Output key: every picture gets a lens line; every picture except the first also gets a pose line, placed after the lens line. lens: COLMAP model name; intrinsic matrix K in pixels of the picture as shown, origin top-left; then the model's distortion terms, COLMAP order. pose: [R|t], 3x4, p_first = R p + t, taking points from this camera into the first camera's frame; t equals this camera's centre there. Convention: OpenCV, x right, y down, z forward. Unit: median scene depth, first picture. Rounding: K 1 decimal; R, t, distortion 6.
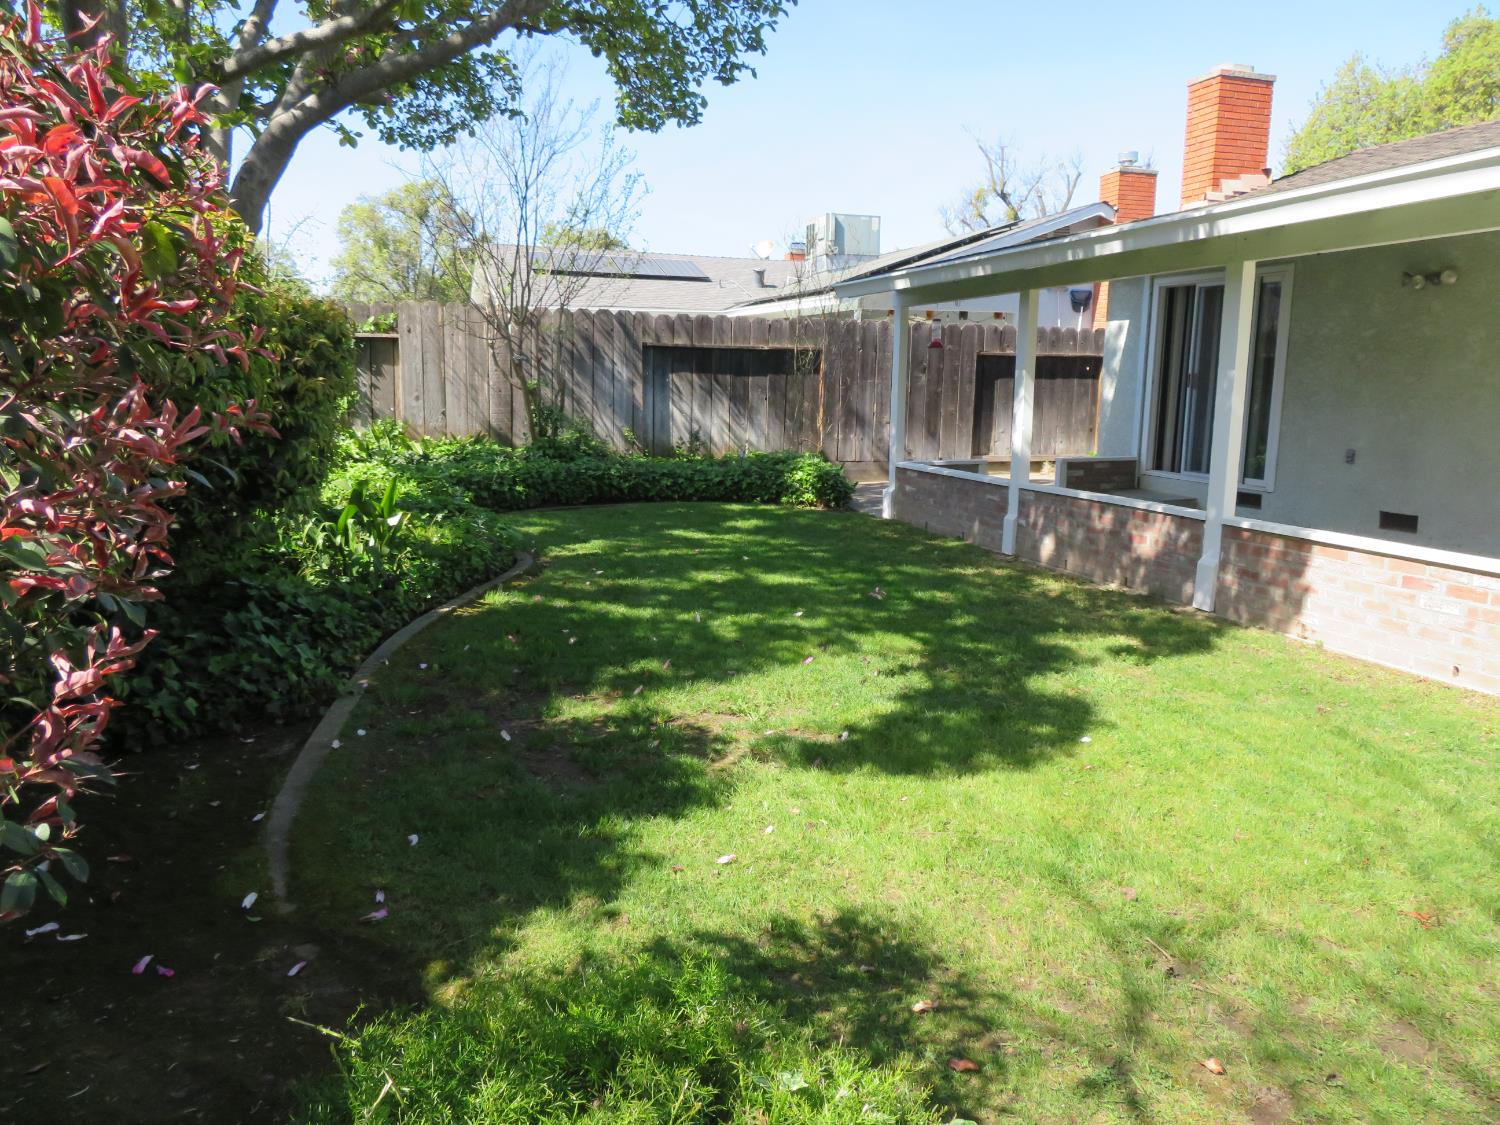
lens RADIAL K [[1069.9, 0, 747.9], [0, 1069.9, 569.4], [0, 0, 1]] dist [-0.006576, -0.001767]
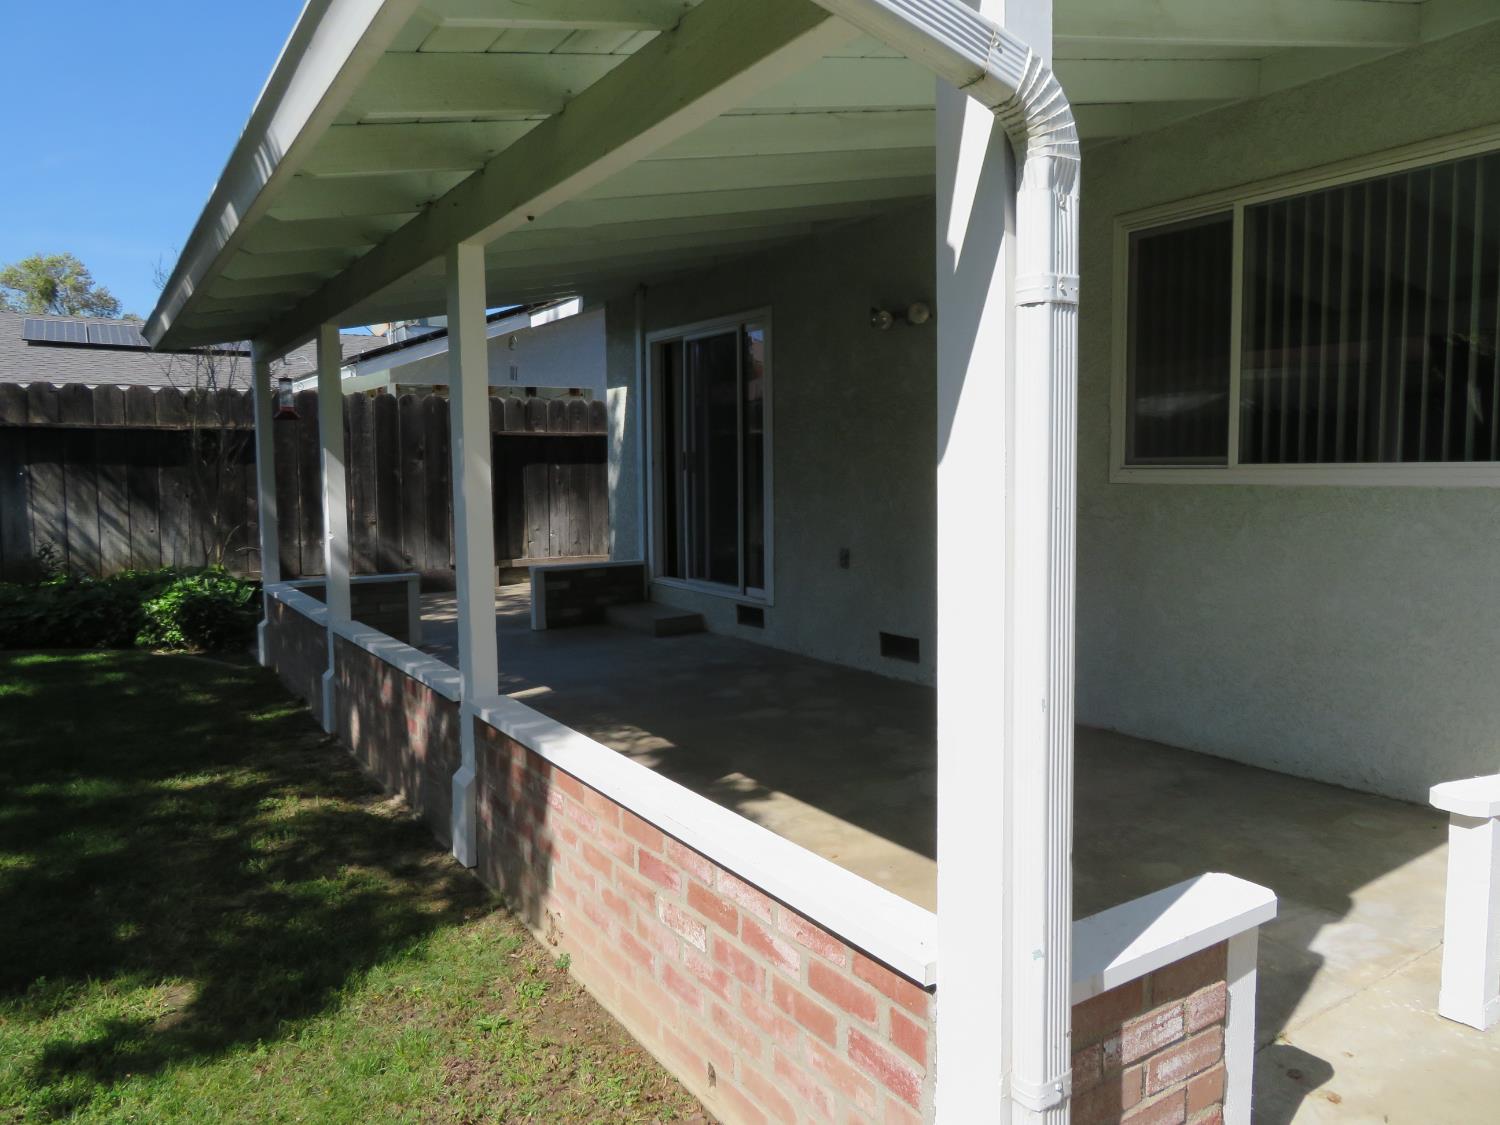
lens RADIAL K [[1060.7, 0, 750.0], [0, 1060.7, 562.5], [0, 0, 1]] dist [-0.001760, -0.000169]
pose [[0.970711, -0.038273, 0.237180, 0.440453], [0.058929, 0.995002, -0.080618, -0.063922], [-0.232909, 0.092234, 0.968115, 0.408987]]
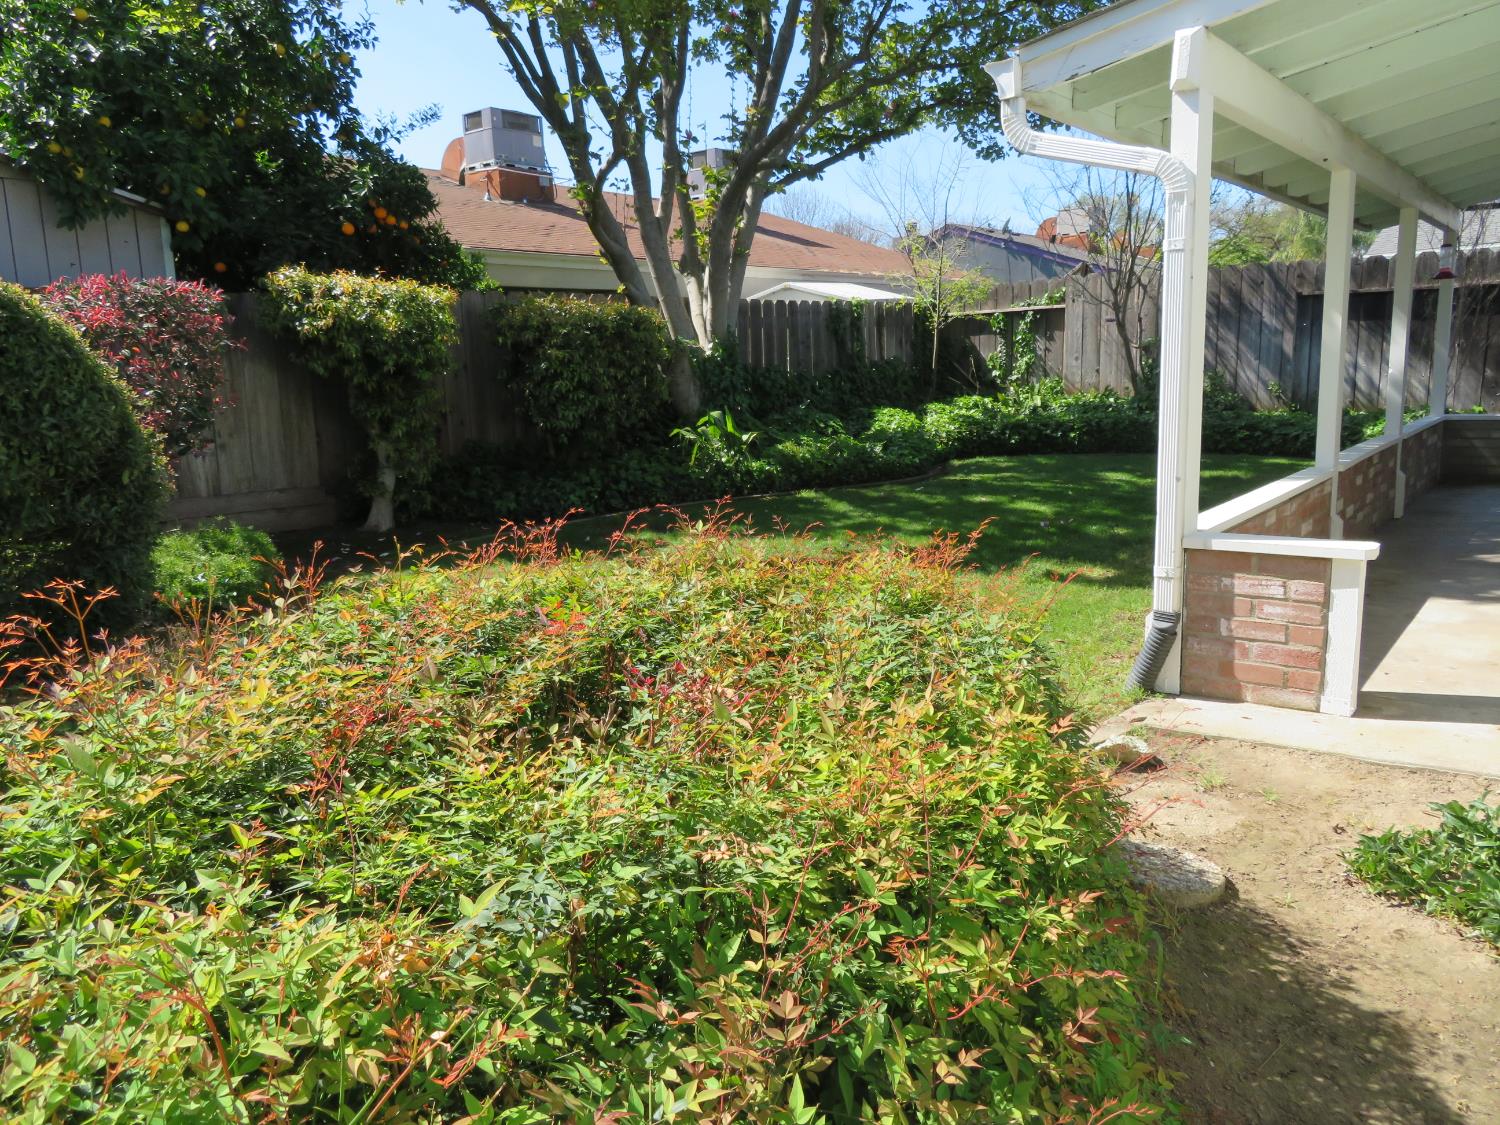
lens RADIAL K [[1084.3, 0, 750.0], [0, 1084.3, 562.5], [0, 0, 1]] dist [-0.001891, 0.000298]
pose [[0.527618, 0.125750, -0.840123, 0.942743], [-0.105416, 0.991030, 0.082134, 0.003456], [0.842916, 0.045227, 0.536142, 0.124909]]
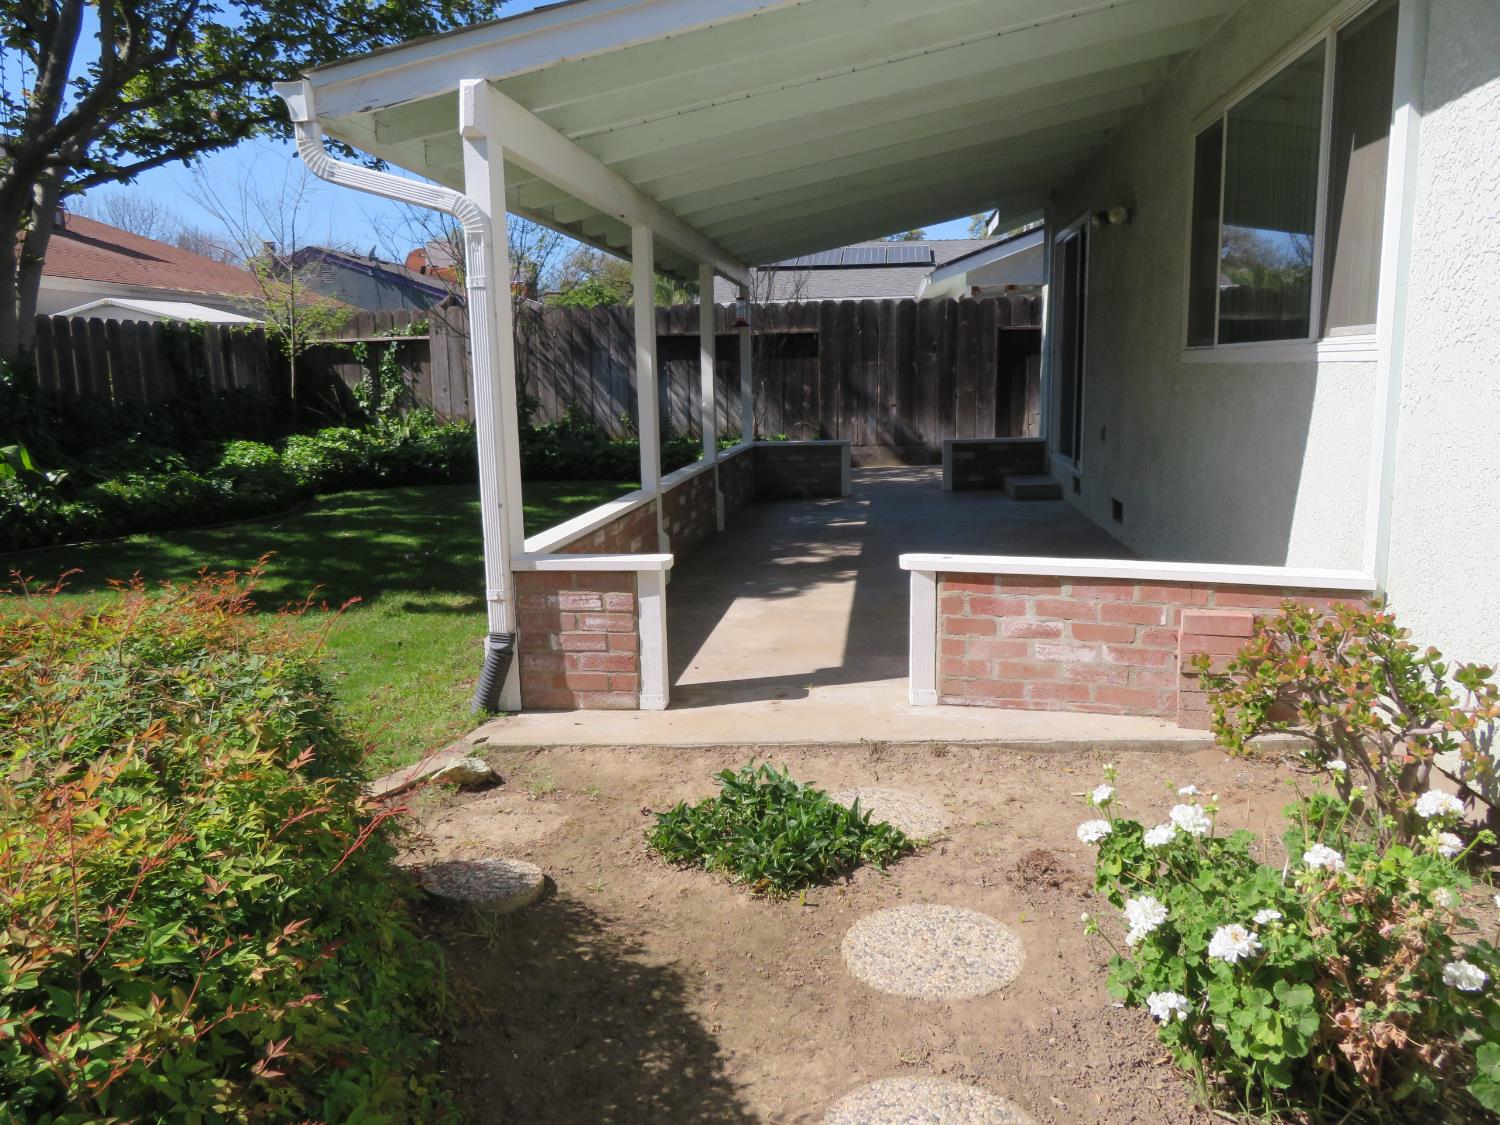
lens RADIAL K [[1094.1, 0, 752.5], [0, 1094.1, 566.2], [0, 0, 1]] dist [-0.002330, -0.003278]
pose [[0.891092, 0.051957, -0.450838, 0.974809], [-0.051776, 0.998577, 0.012745, 0.001507], [0.450859, 0.011986, 0.892515, 0.144040]]
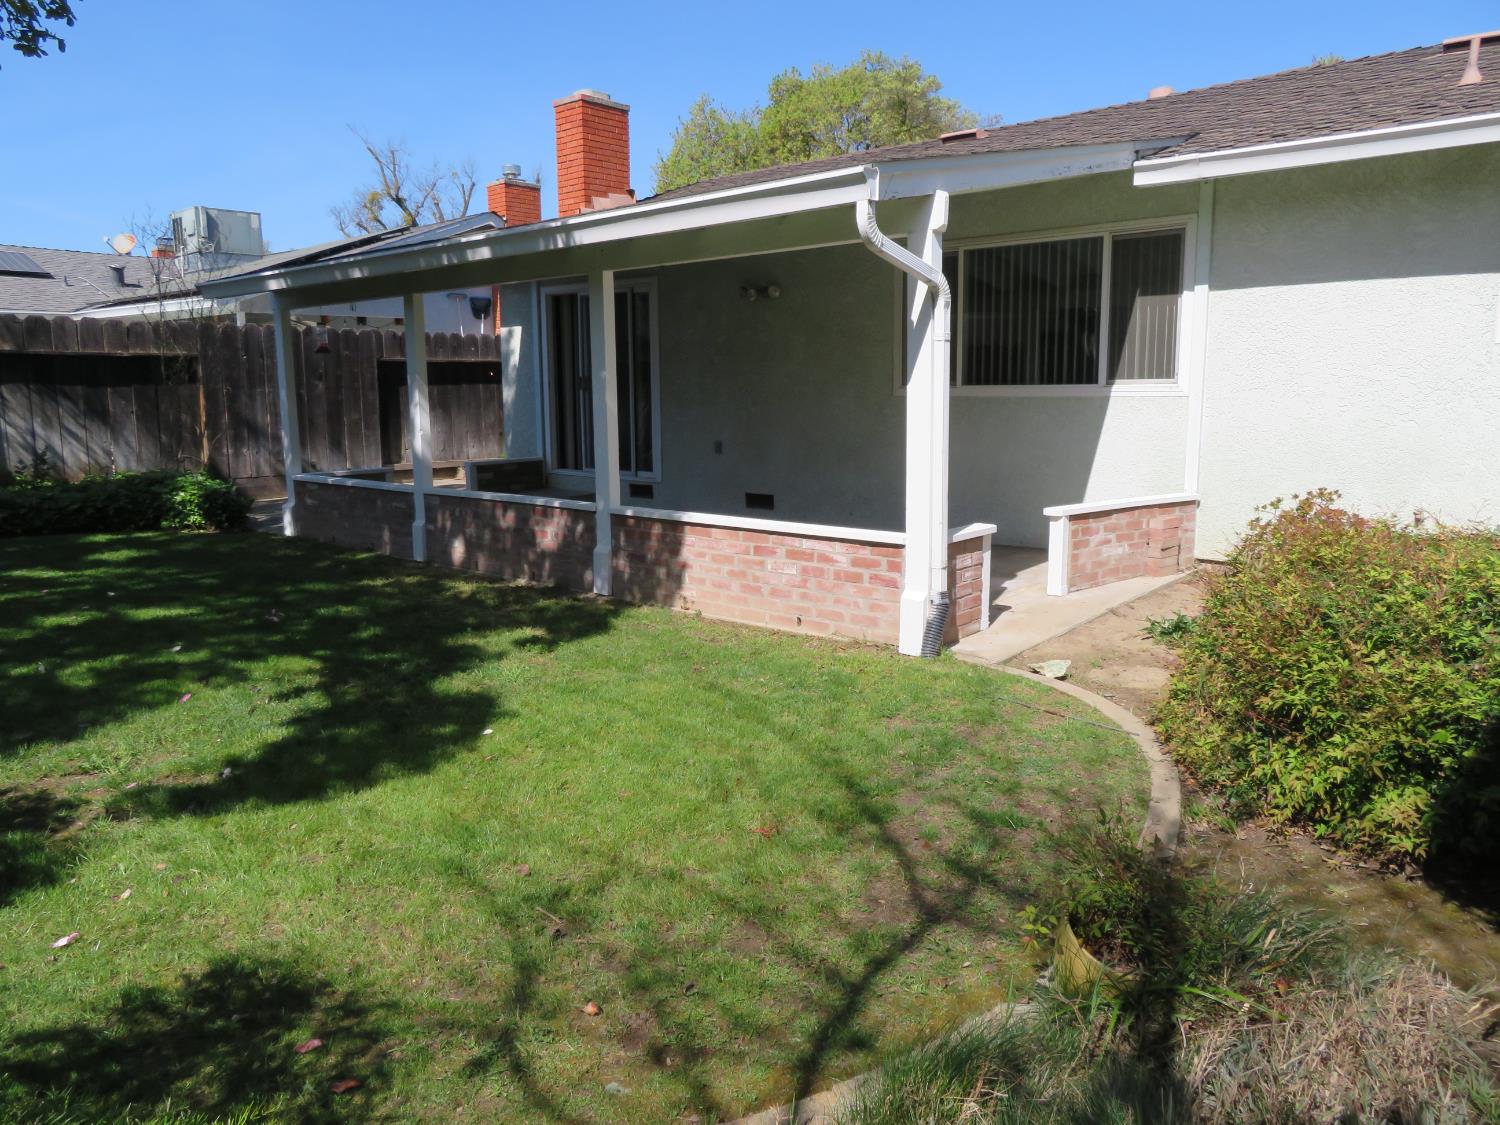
lens RADIAL K [[1069.9, 0, 747.9], [0, 1069.9, 569.4], [0, 0, 1]] dist [-0.006576, -0.001767]
pose [[0.867334, -0.099386, 0.487702, 0.030356], [0.102932, 0.994495, 0.019608, 0.006688], [-0.486966, 0.033193, 0.872790, -0.009637]]
